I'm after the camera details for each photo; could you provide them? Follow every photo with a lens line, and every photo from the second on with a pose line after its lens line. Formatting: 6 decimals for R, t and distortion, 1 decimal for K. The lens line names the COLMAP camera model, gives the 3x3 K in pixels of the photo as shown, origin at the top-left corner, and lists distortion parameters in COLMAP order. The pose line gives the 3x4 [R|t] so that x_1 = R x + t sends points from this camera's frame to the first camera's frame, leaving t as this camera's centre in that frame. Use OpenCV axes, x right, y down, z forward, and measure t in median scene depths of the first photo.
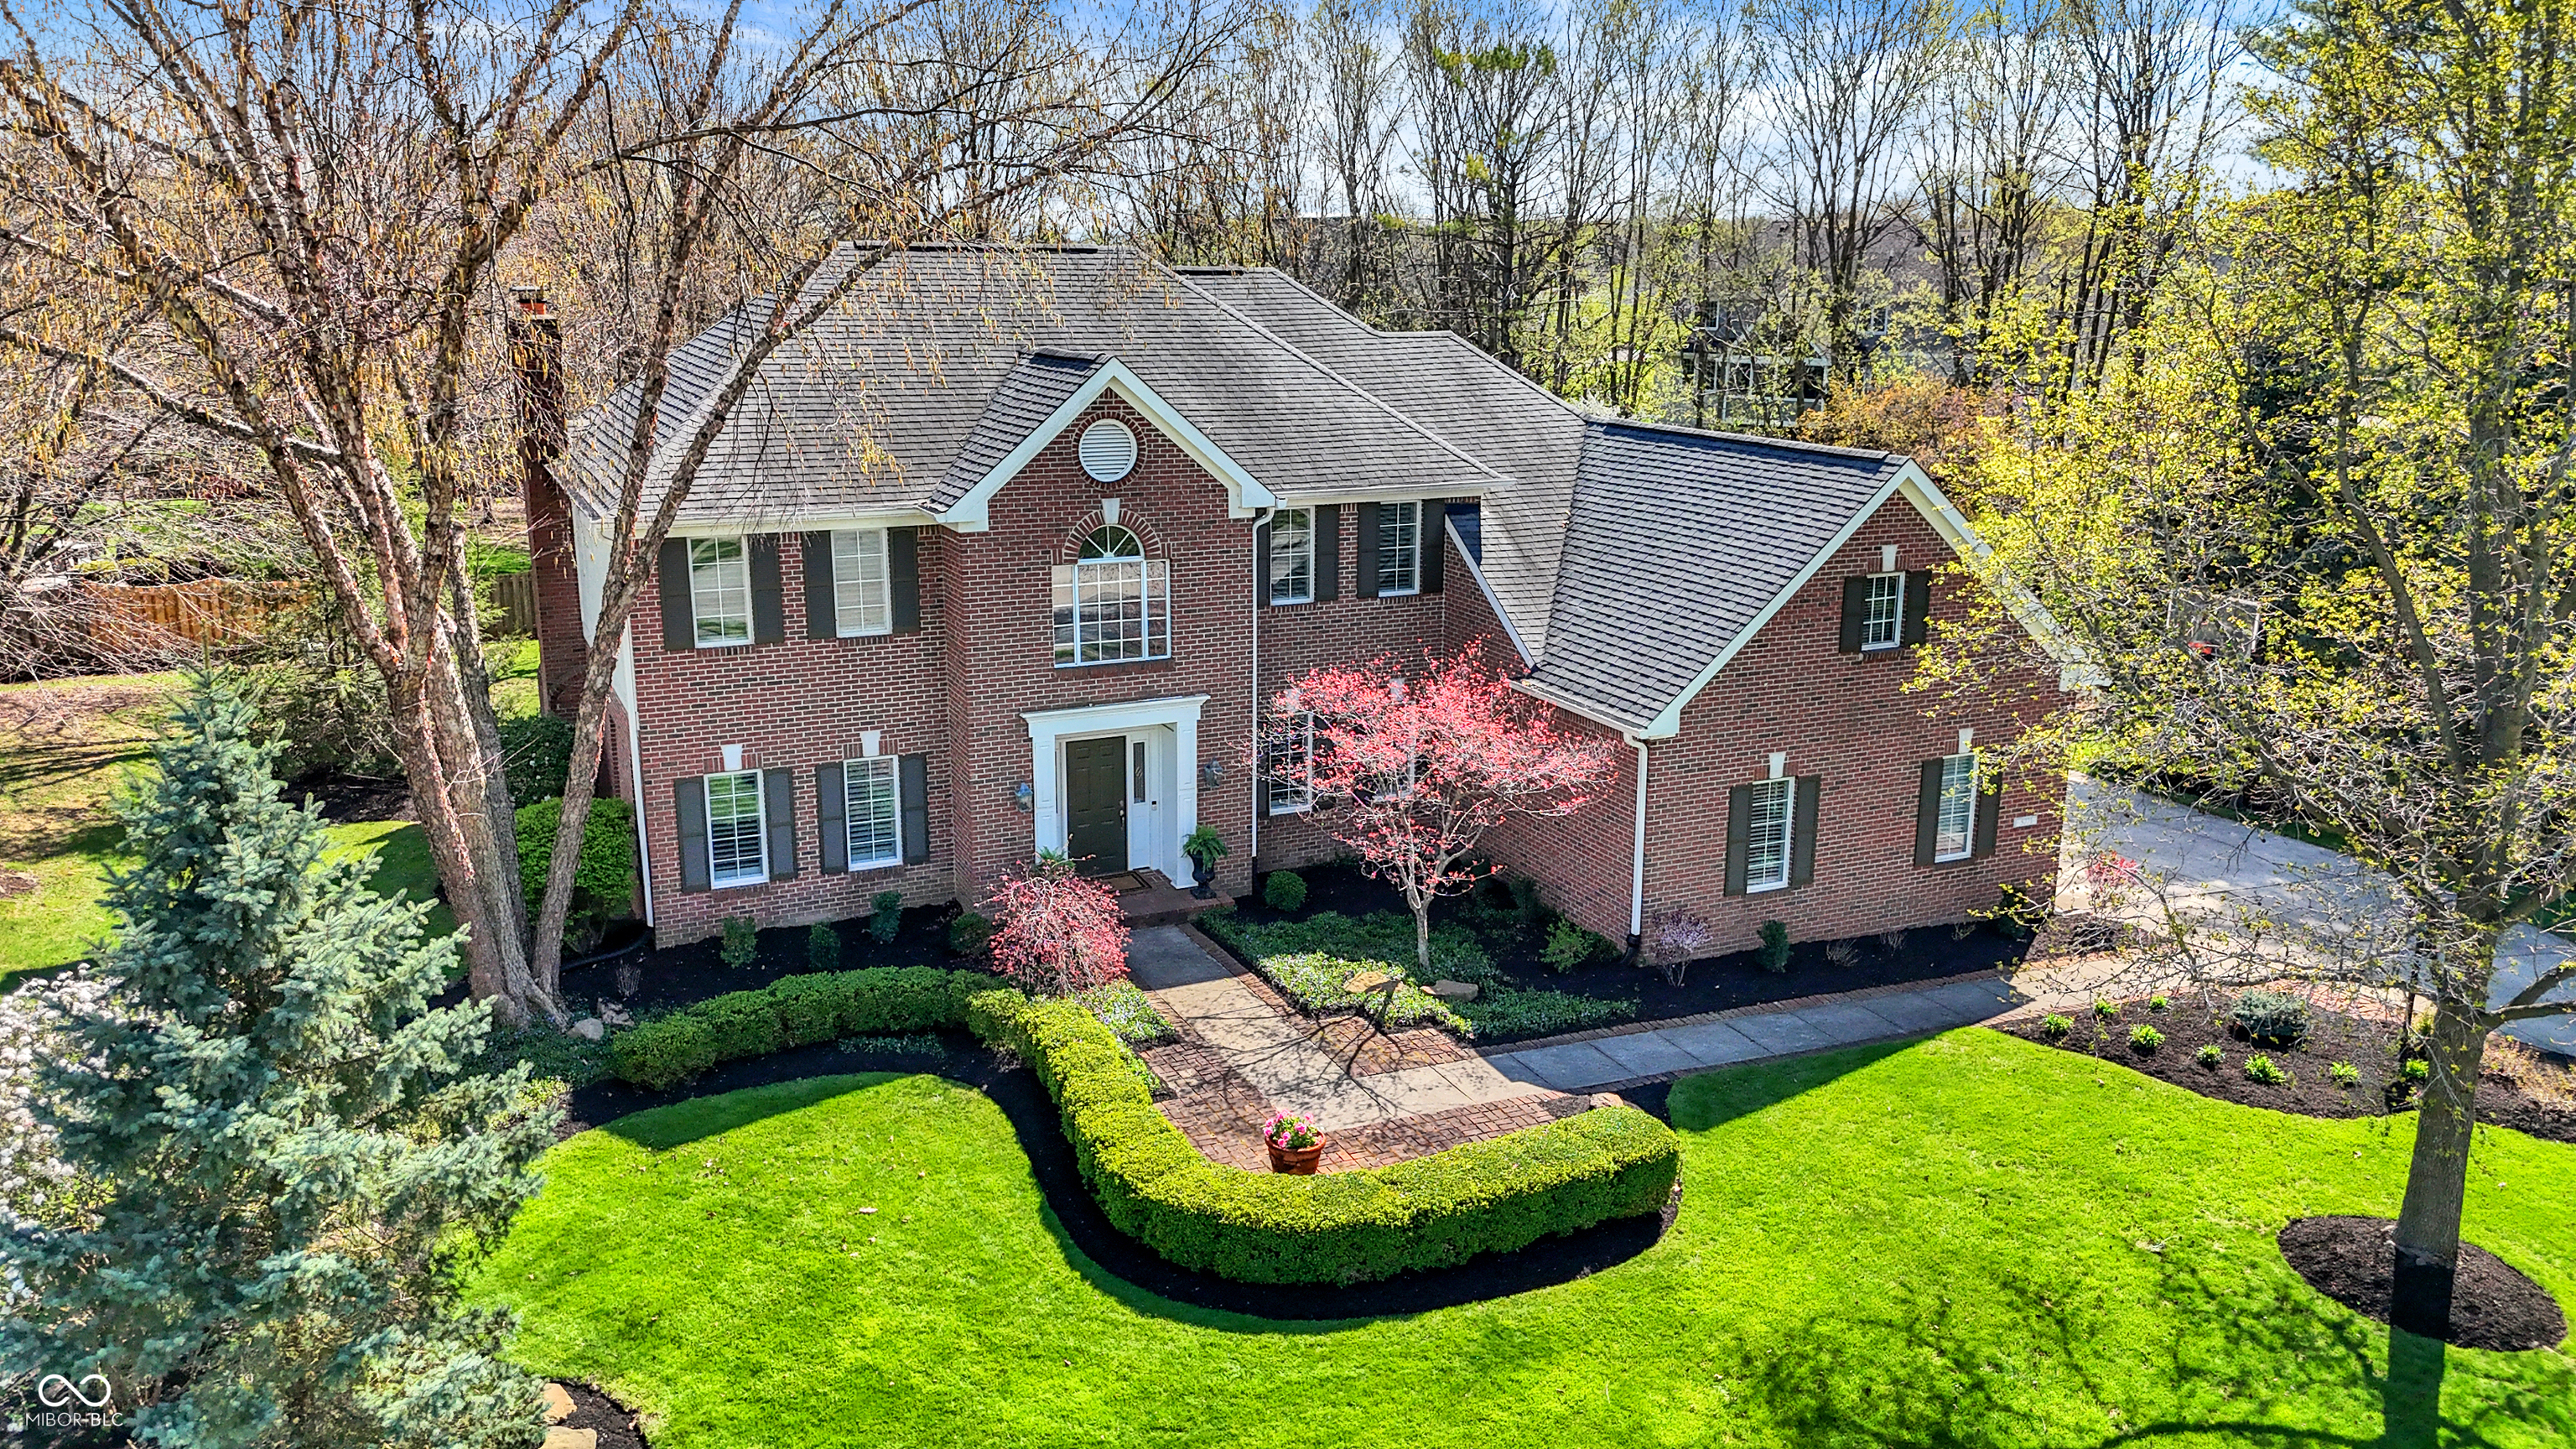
lens RADIAL K [[1900.1, 0, 1308.7], [0, 1900.1, 713.9], [0, 0, 1]] dist [0.088865, -0.086700]
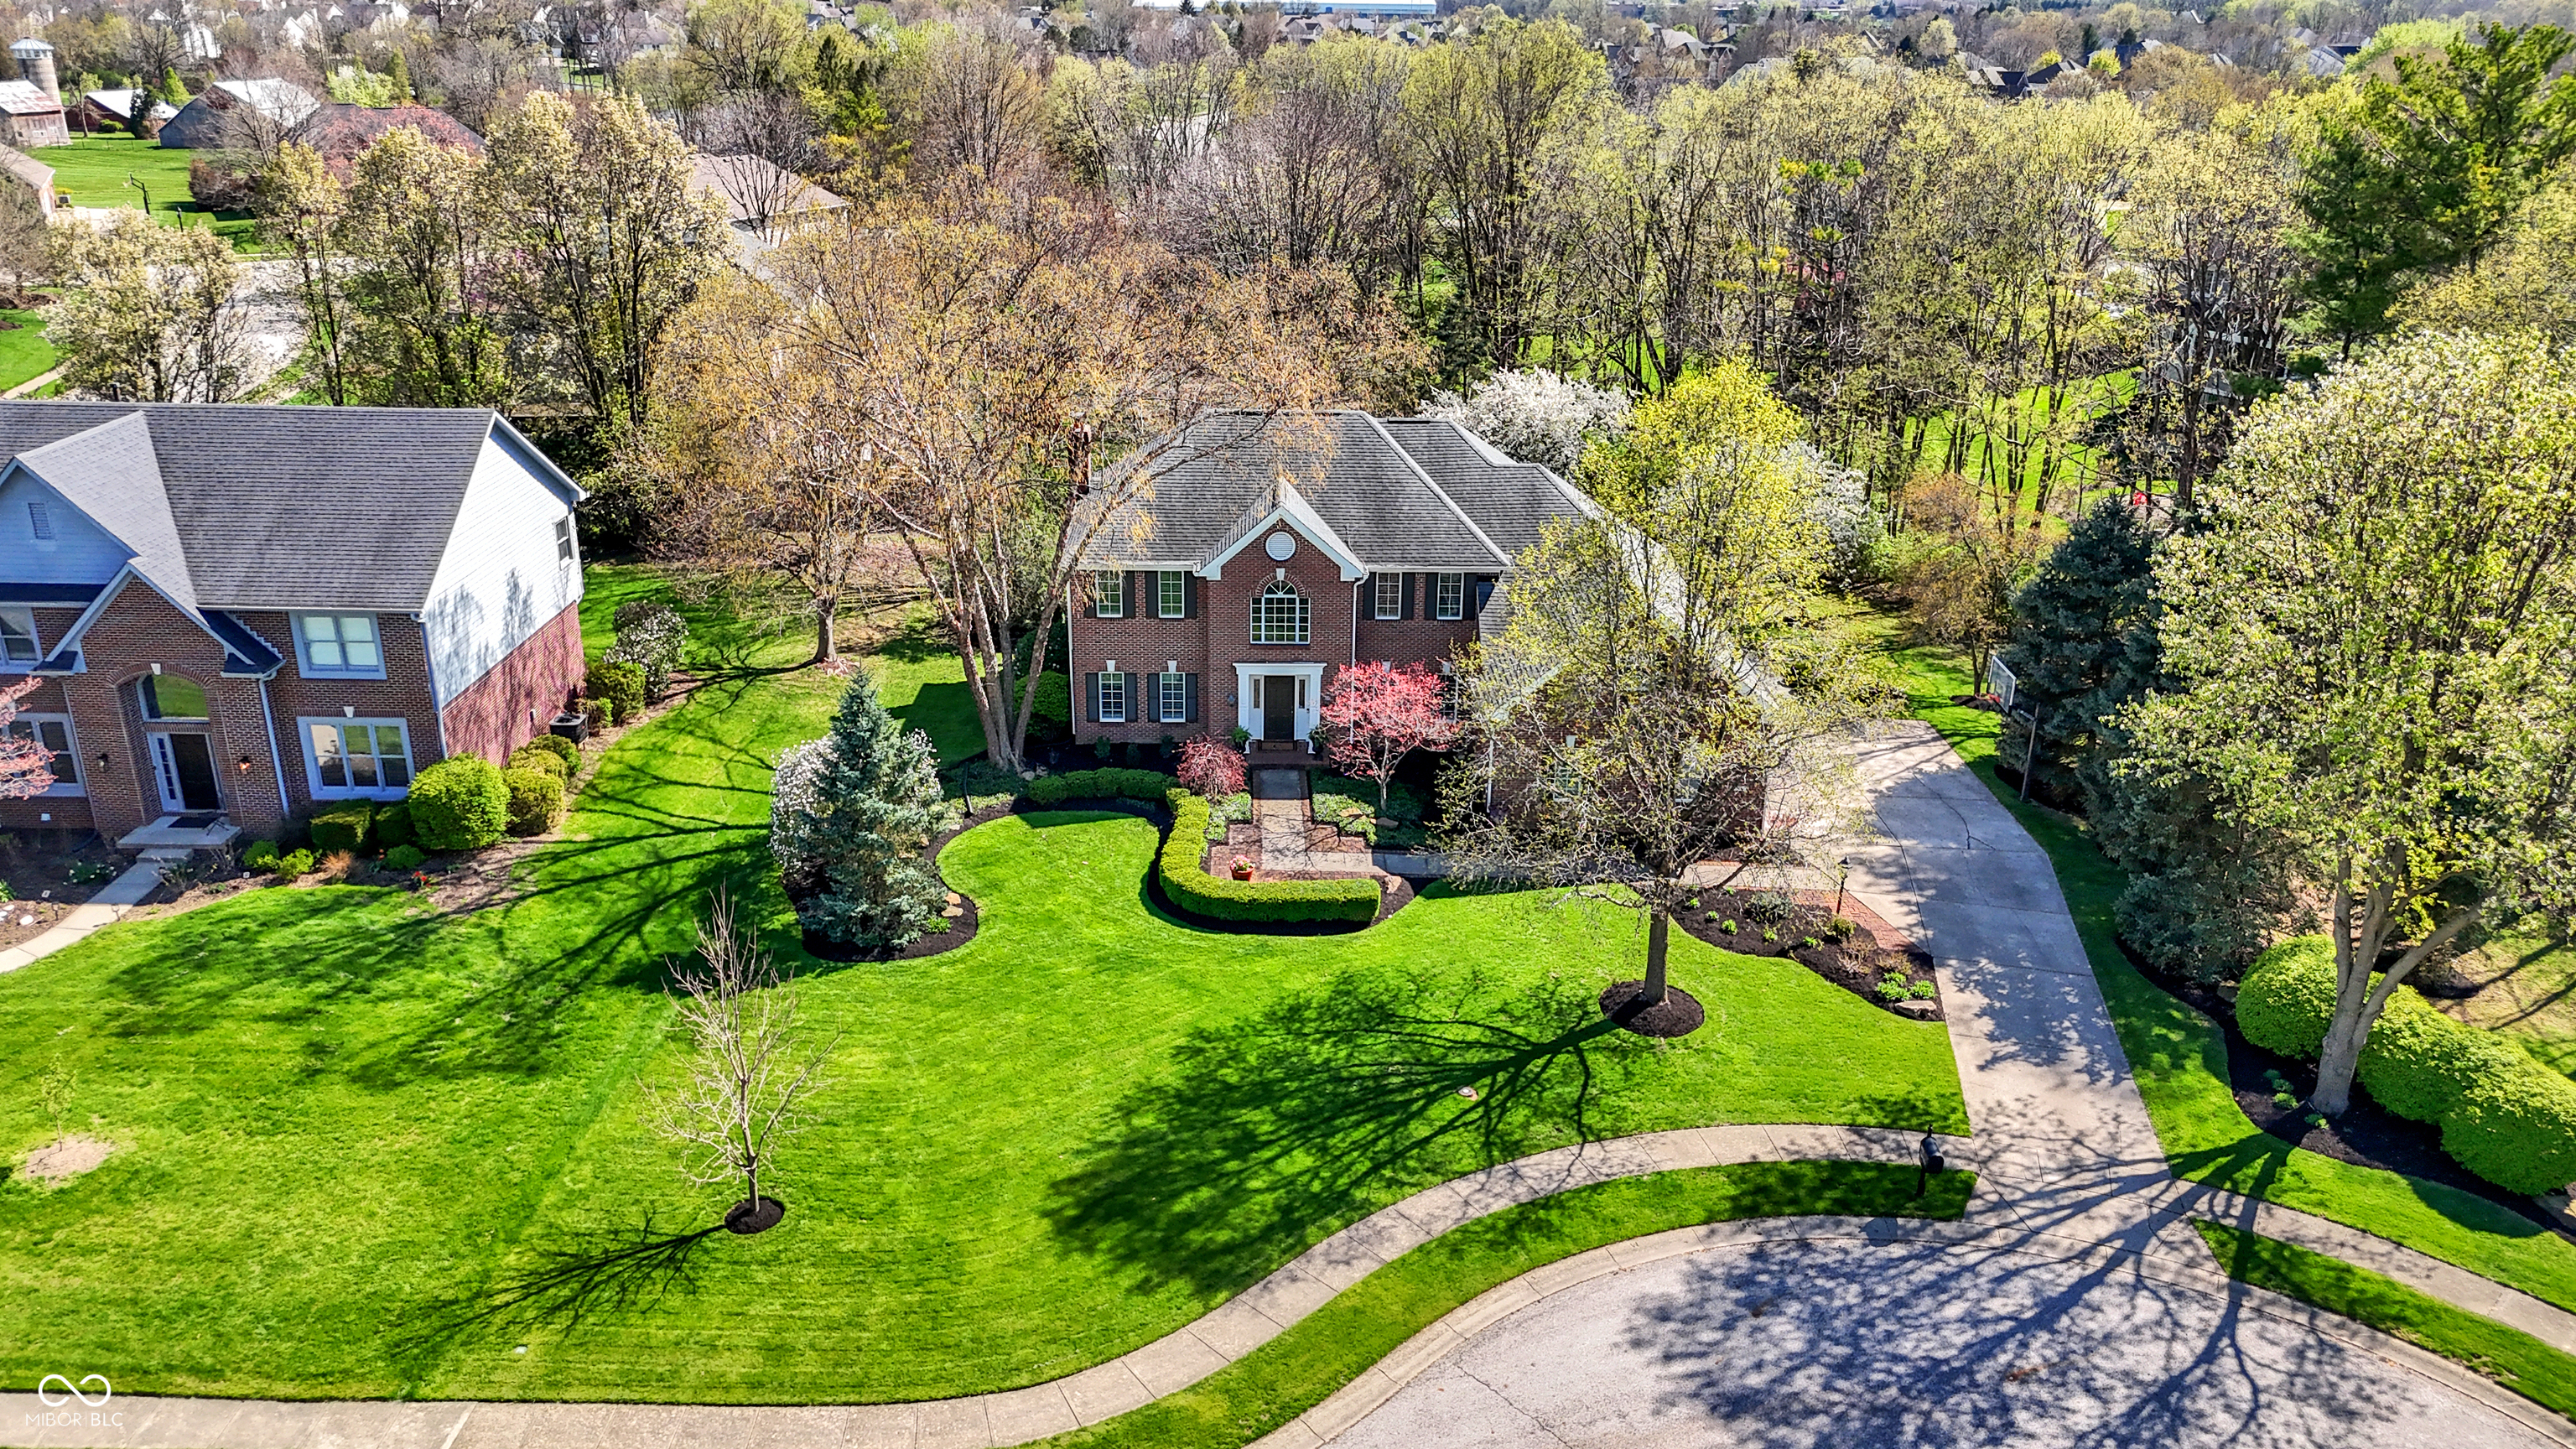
lens RADIAL K [[1880.0, 0, 1302.3], [0, 1880.0, 721.7], [0, 0, 1]] dist [0.102273, -0.142362]
pose [[0.912251, 0.152075, -0.380358, 0.839825], [-0.103554, 0.983990, 0.145054, -0.285802], [0.396327, -0.092938, 0.913393, -1.036538]]
